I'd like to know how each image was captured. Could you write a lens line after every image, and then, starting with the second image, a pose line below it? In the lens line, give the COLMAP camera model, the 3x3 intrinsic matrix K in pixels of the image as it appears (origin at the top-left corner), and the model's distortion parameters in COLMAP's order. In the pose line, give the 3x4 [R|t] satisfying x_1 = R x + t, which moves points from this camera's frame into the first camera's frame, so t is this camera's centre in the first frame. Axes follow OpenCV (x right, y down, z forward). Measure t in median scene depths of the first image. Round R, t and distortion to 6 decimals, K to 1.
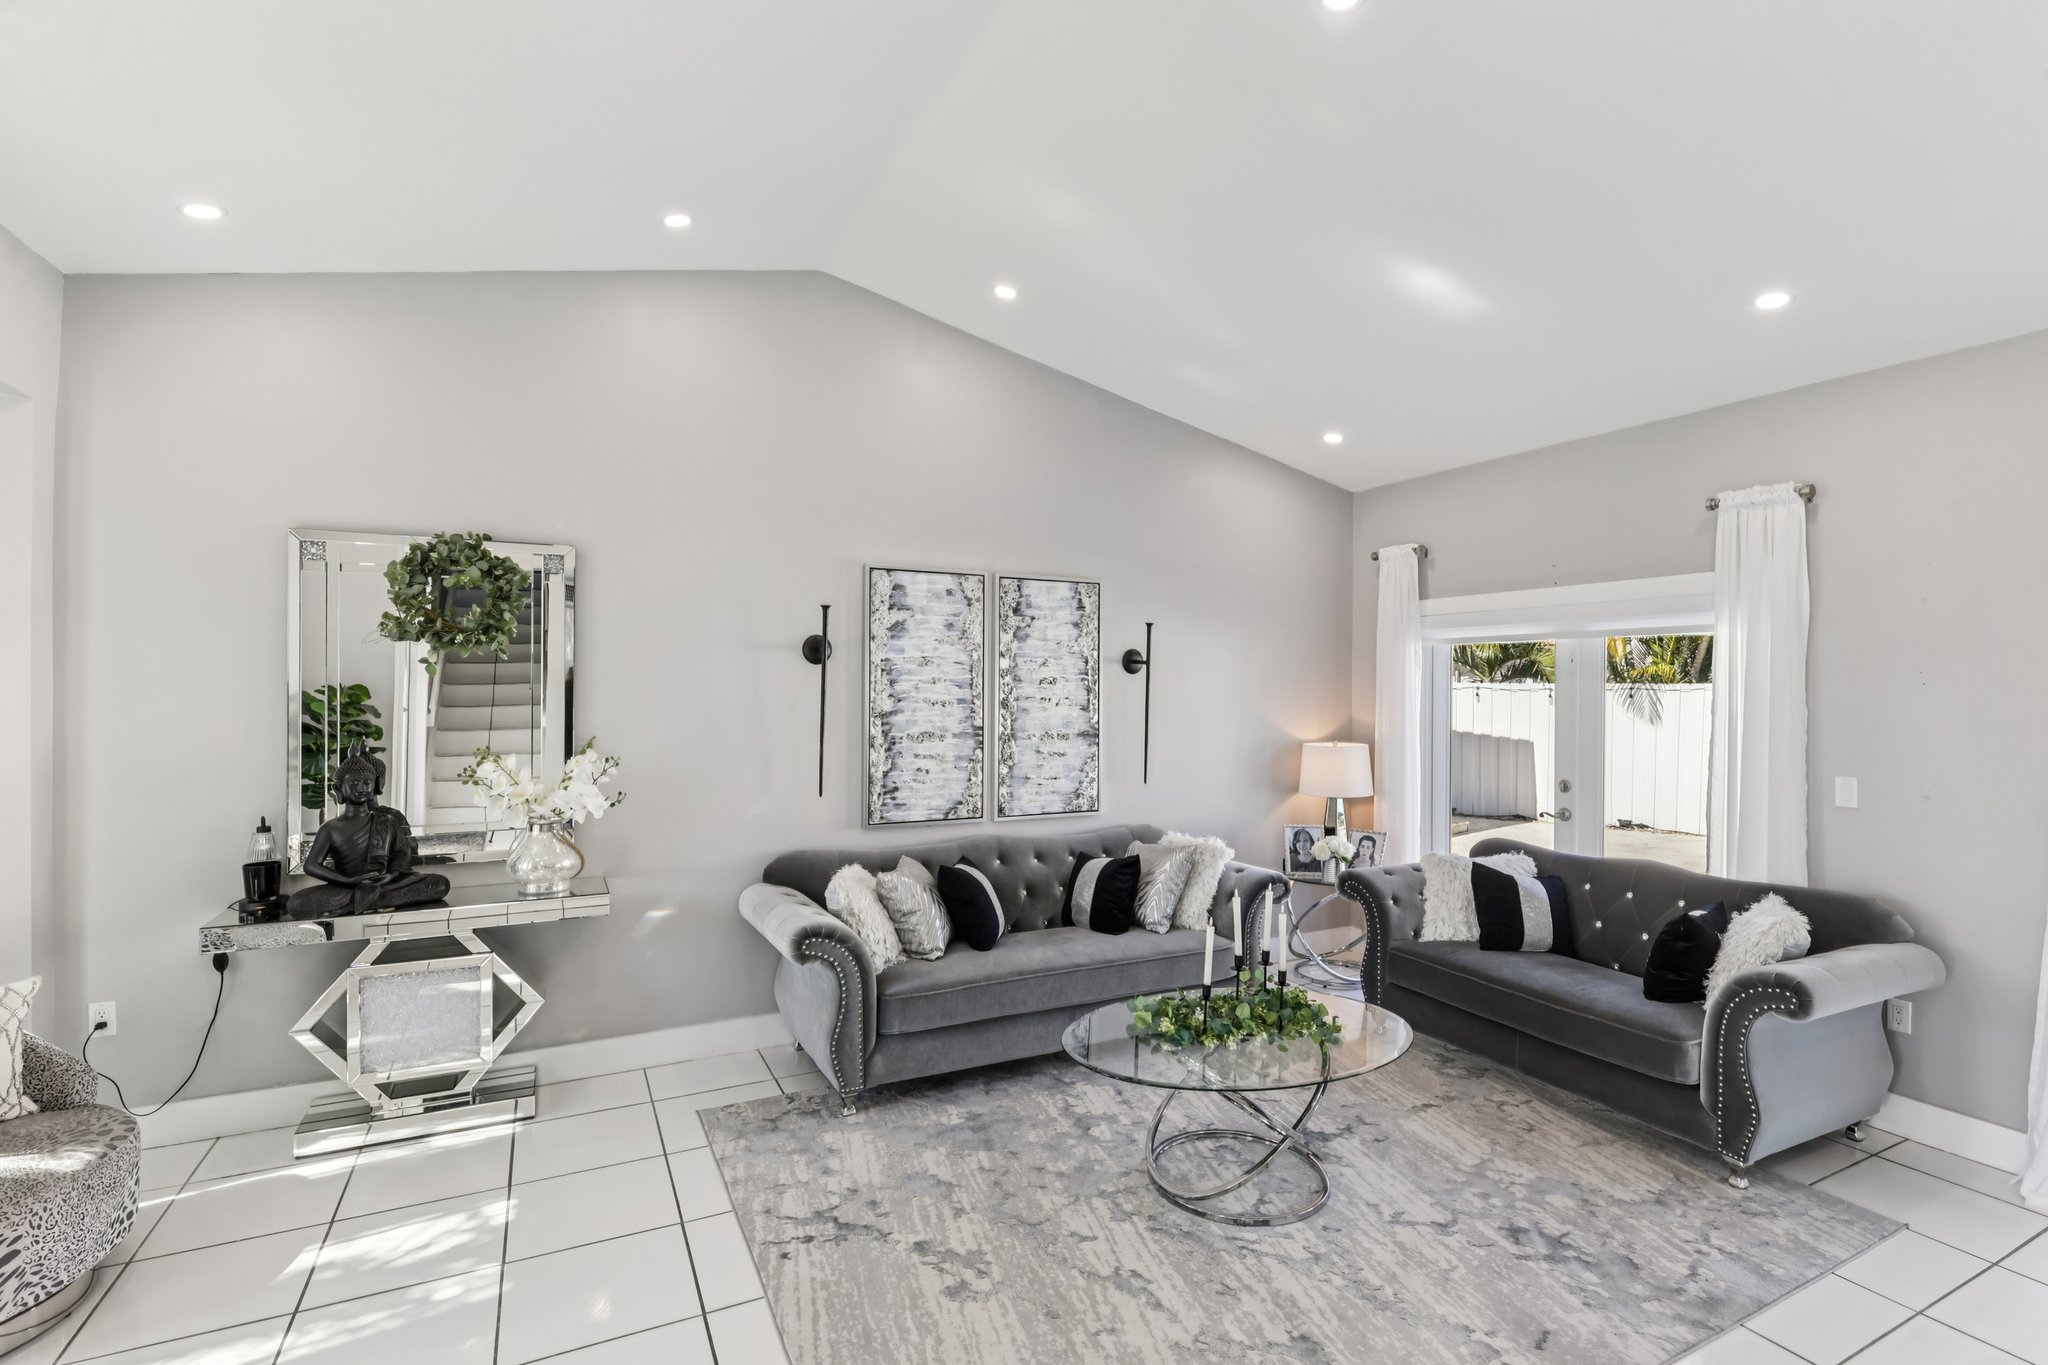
lens RADIAL K [[952.5, 0, 1043.9], [0, 952.5, 684.4], [0, 0, 1]] dist [0.001753, -0.007000]
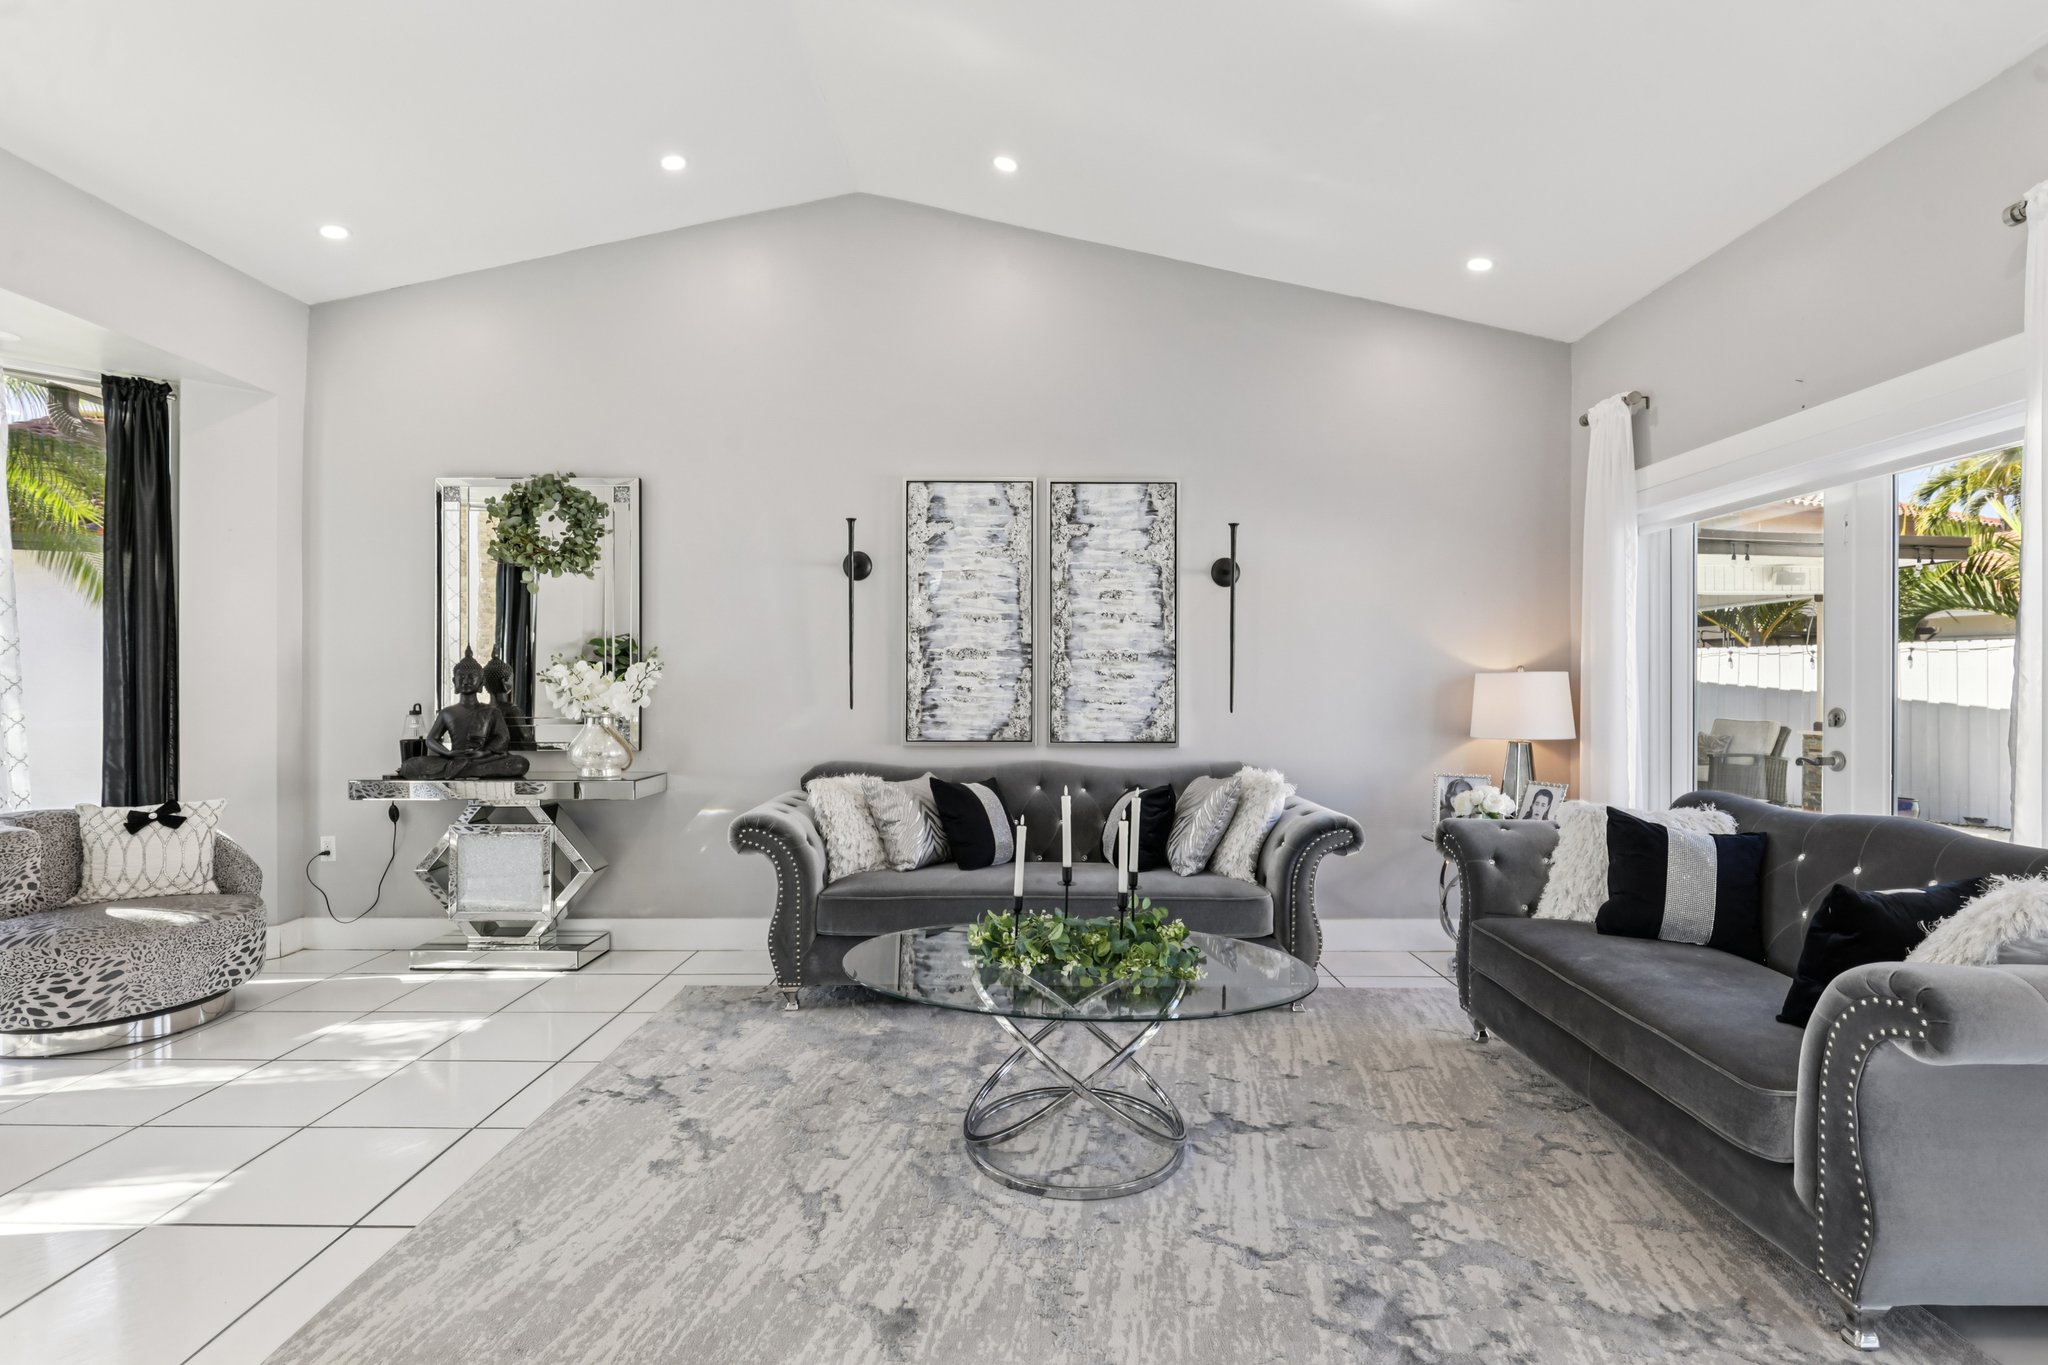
lens RADIAL K [[948.9, 0, 1033.2], [0, 948.9, 682.3], [0, 0, 1]] dist [0.001378, -0.007535]
pose [[0.888391, -0.004899, -0.459062, 0.379940], [0.004007, 0.999988, -0.002917, 0.088342], [0.459071, 0.000752, 0.888399, 0.182866]]
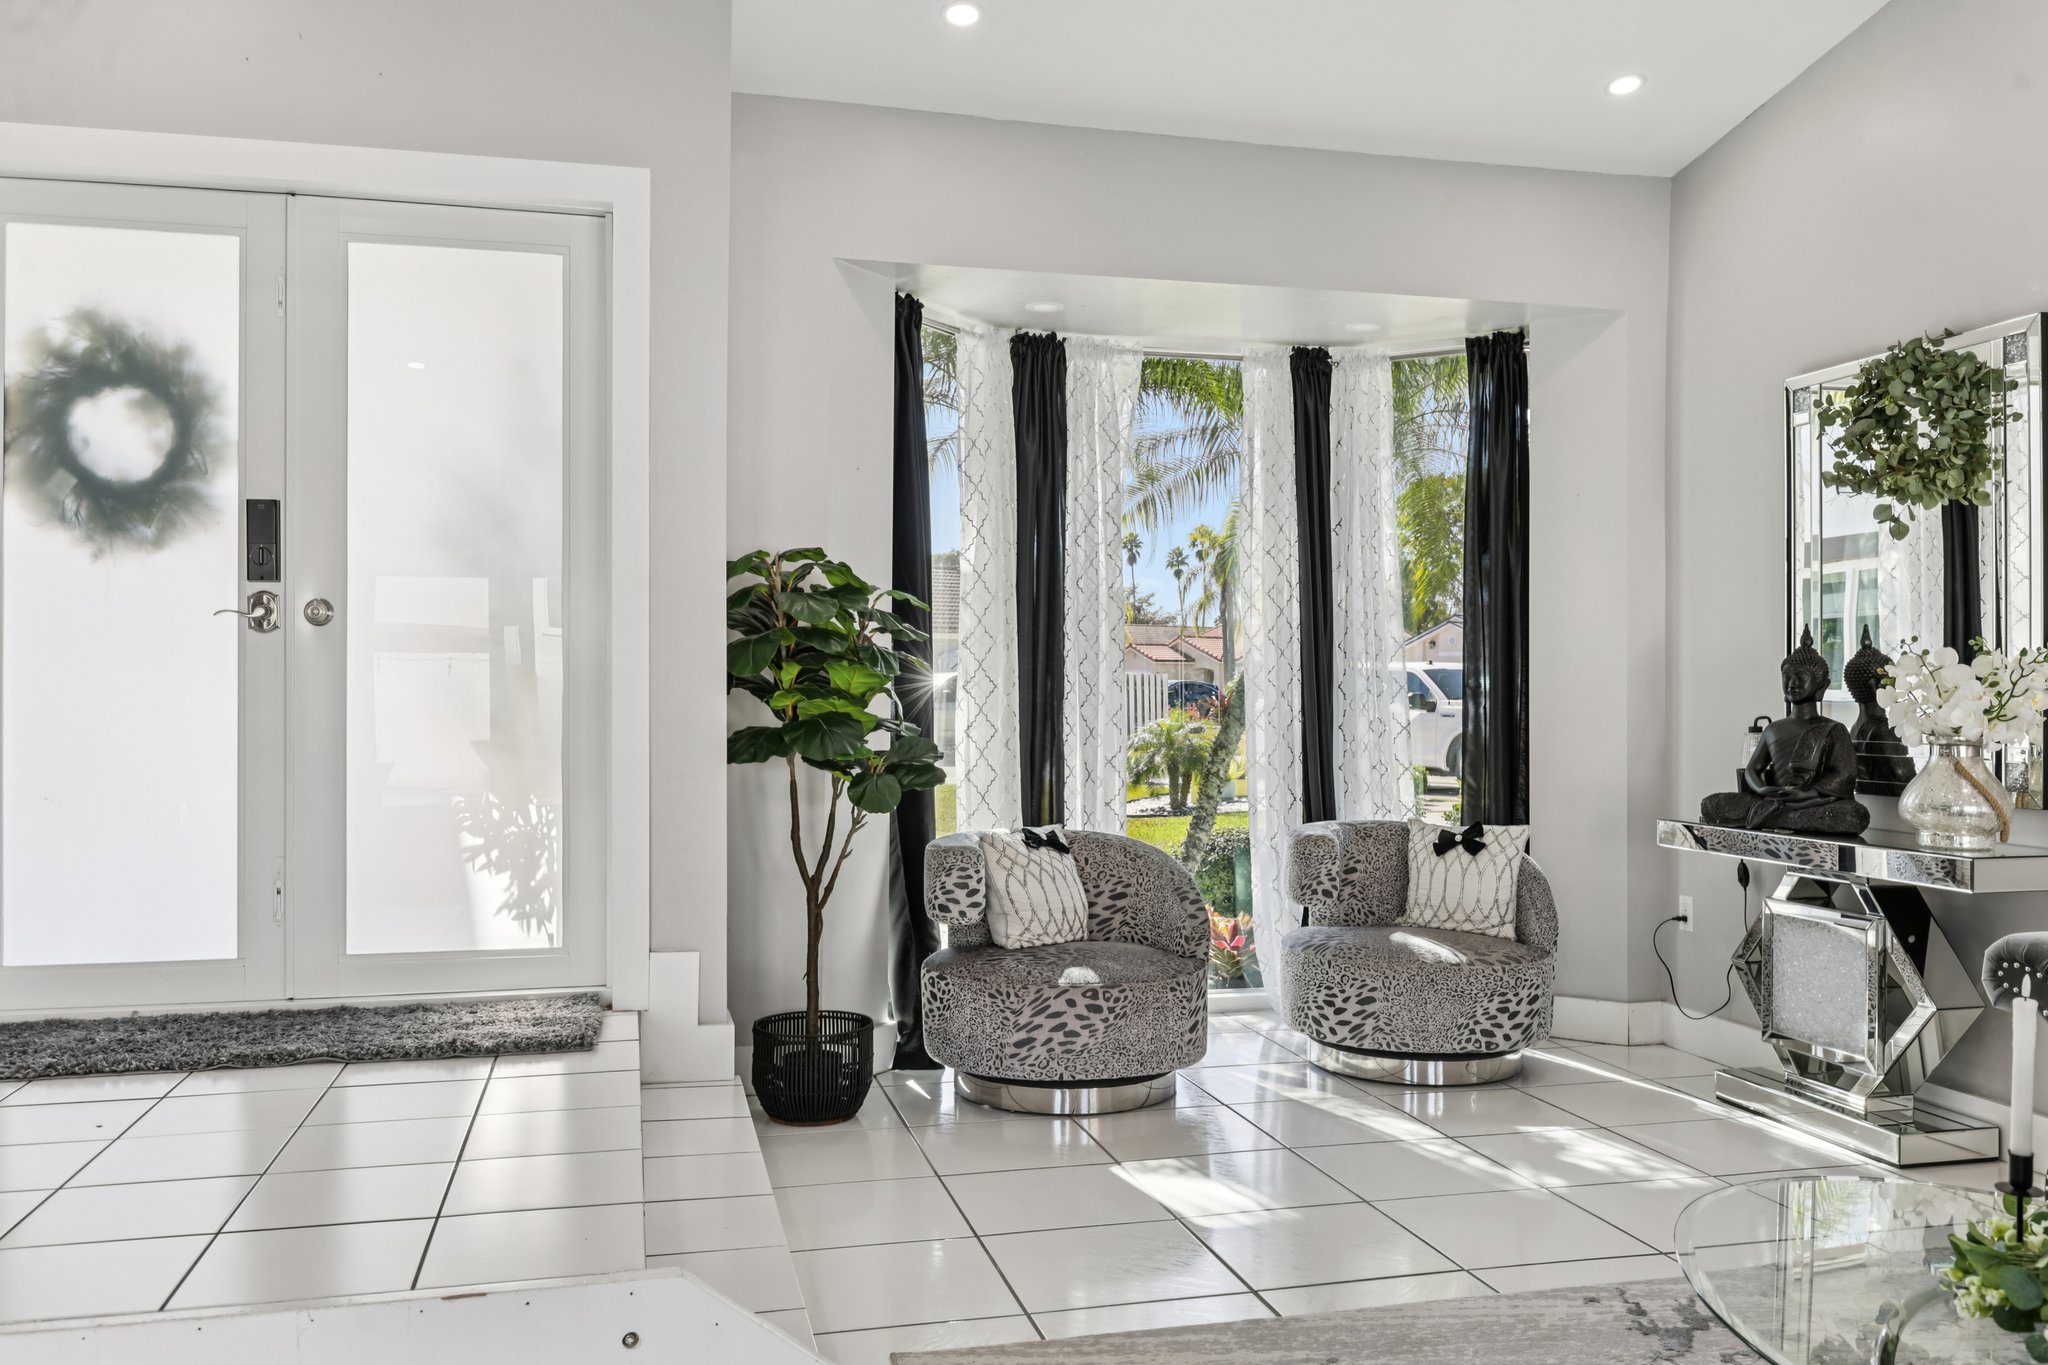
lens RADIAL K [[1625.7, 0, 1024.0], [0, 1625.7, 682.5], [0, 0, 1]] dist [-0.012284, -0.009688]
pose [[-0.236162, -0.010737, -0.971654, 0.588540], [-0.005939, 0.999936, -0.009606, 0.094715], [0.971696, 0.003502, -0.236210, 0.519088]]
